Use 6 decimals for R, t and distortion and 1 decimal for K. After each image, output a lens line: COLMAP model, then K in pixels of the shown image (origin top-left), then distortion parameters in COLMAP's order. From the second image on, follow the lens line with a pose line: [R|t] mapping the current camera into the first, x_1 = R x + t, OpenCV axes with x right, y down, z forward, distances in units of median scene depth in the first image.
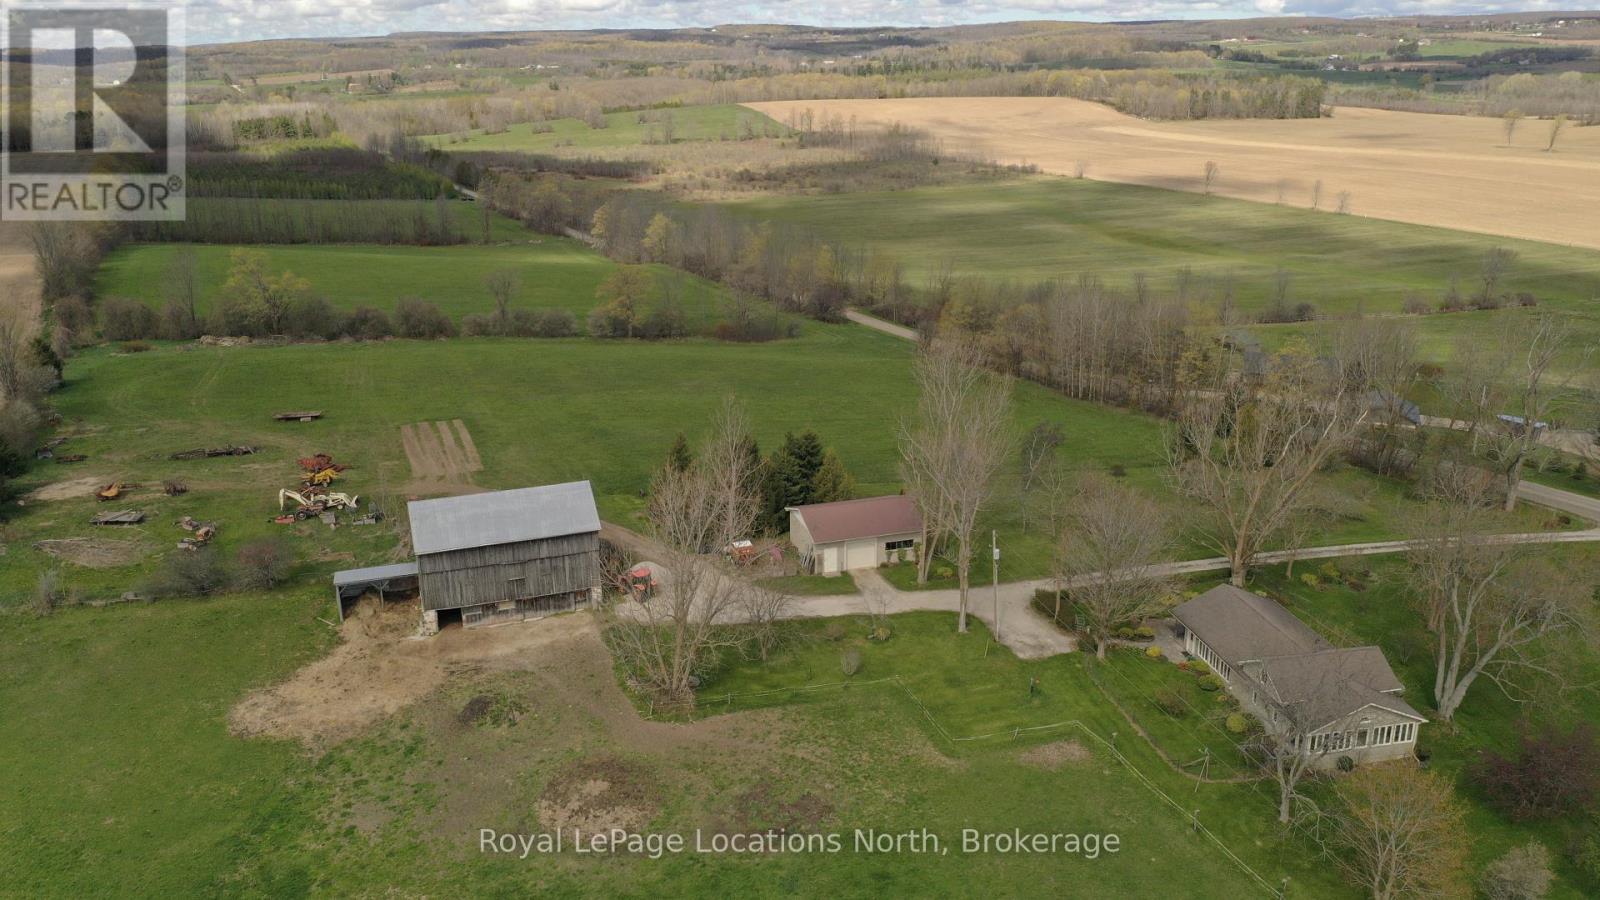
lens RADIAL K [[1286.8, 0, 799.1], [0, 1286.8, 449.9], [0, 0, 1]] dist [-0.012873, -0.004476]
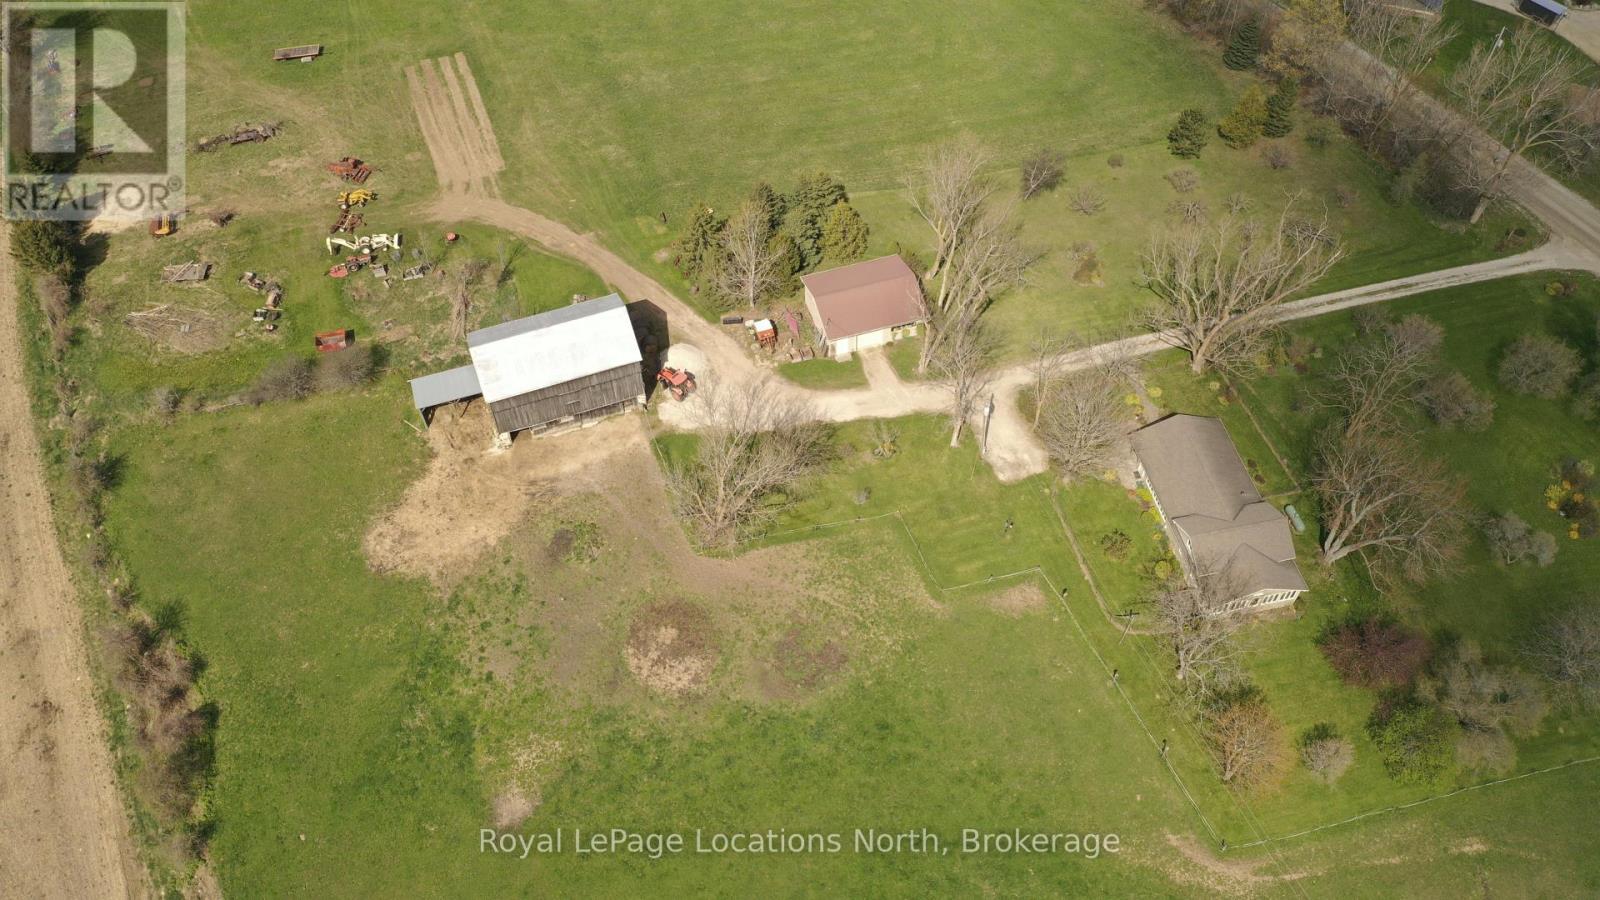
lens RADIAL K [[1286.8, 0, 801.9], [0, 1286.8, 449.4], [0, 0, 1]] dist [-0.012873, -0.004476]
pose [[0.999869, -0.015749, 0.003604, -0.020441], [0.010674, 0.811419, 0.584367, -0.611664], [-0.012127, -0.584252, 0.811481, 0.035496]]
